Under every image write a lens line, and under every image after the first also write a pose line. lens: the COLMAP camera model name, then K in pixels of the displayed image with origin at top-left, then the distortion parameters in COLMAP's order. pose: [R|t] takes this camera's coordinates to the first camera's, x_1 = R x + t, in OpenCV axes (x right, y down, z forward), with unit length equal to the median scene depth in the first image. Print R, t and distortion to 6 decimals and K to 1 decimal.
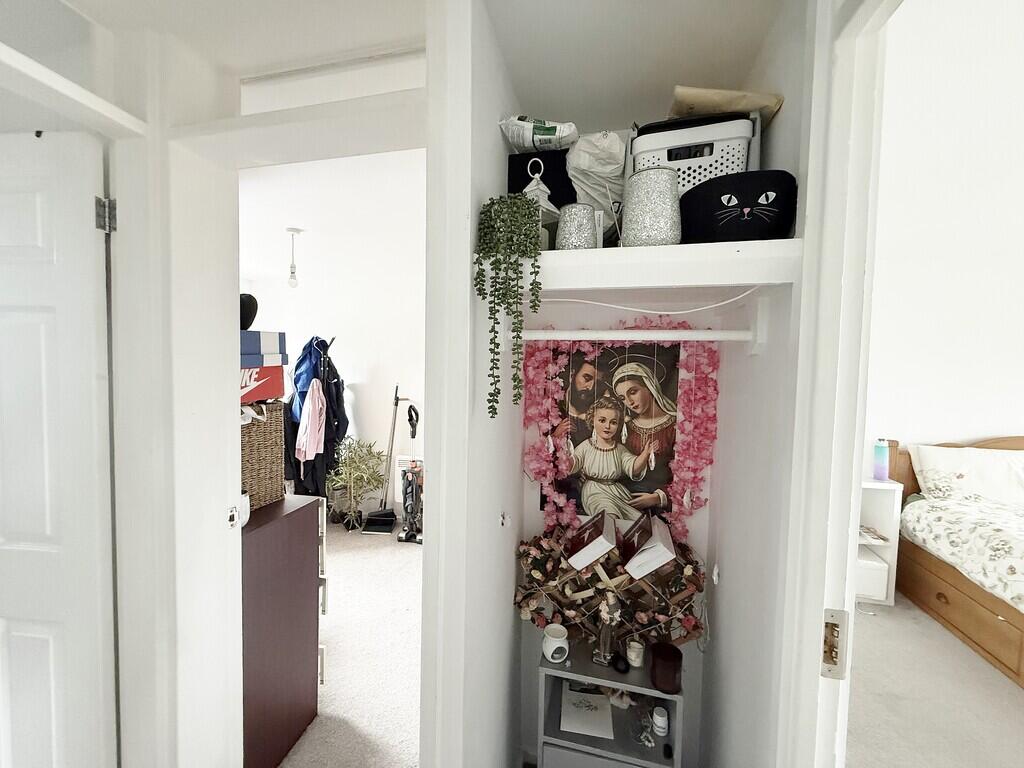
lens RADIAL K [[403.3, 0, 509.7], [0, 403.3, 384.5], [0, 0, 1]] dist [0.000333, -0.000077]
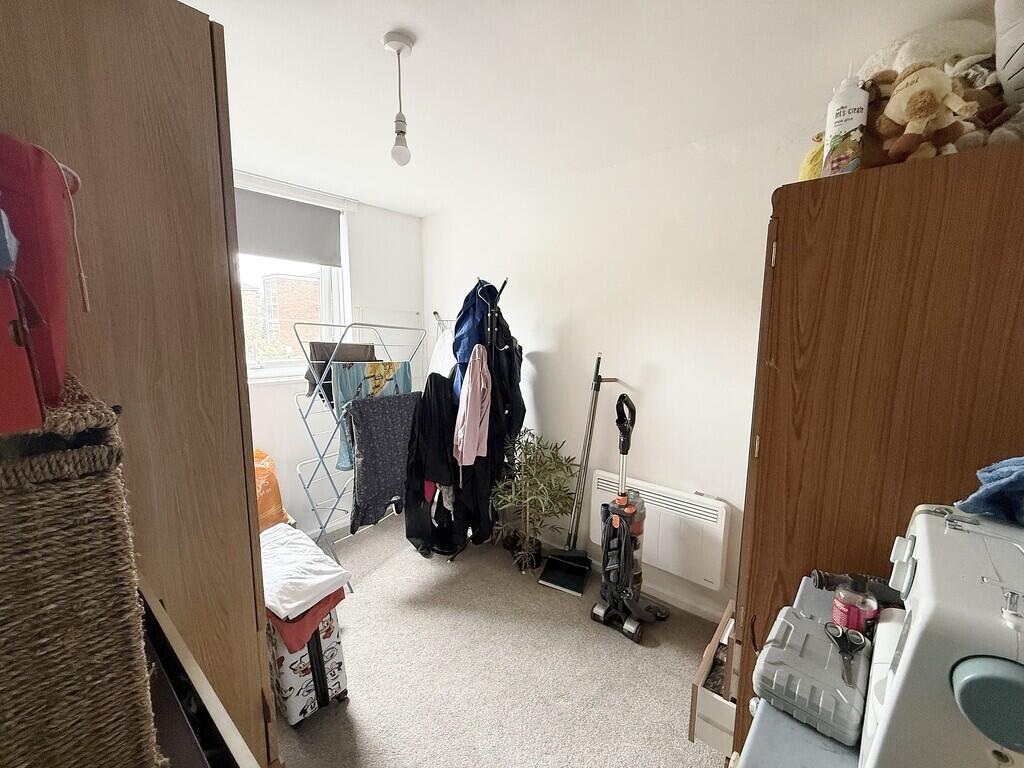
lens RADIAL K [[403.3, 0, 509.7], [0, 403.3, 384.5], [0, 0, 1]] dist [0.000333, -0.000077]
pose [[0.878436, 0.053078, -0.474903, -0.114473], [-0.013457, 0.996166, 0.086446, -0.006416], [0.477670, -0.069546, 0.875782, 0.428015]]
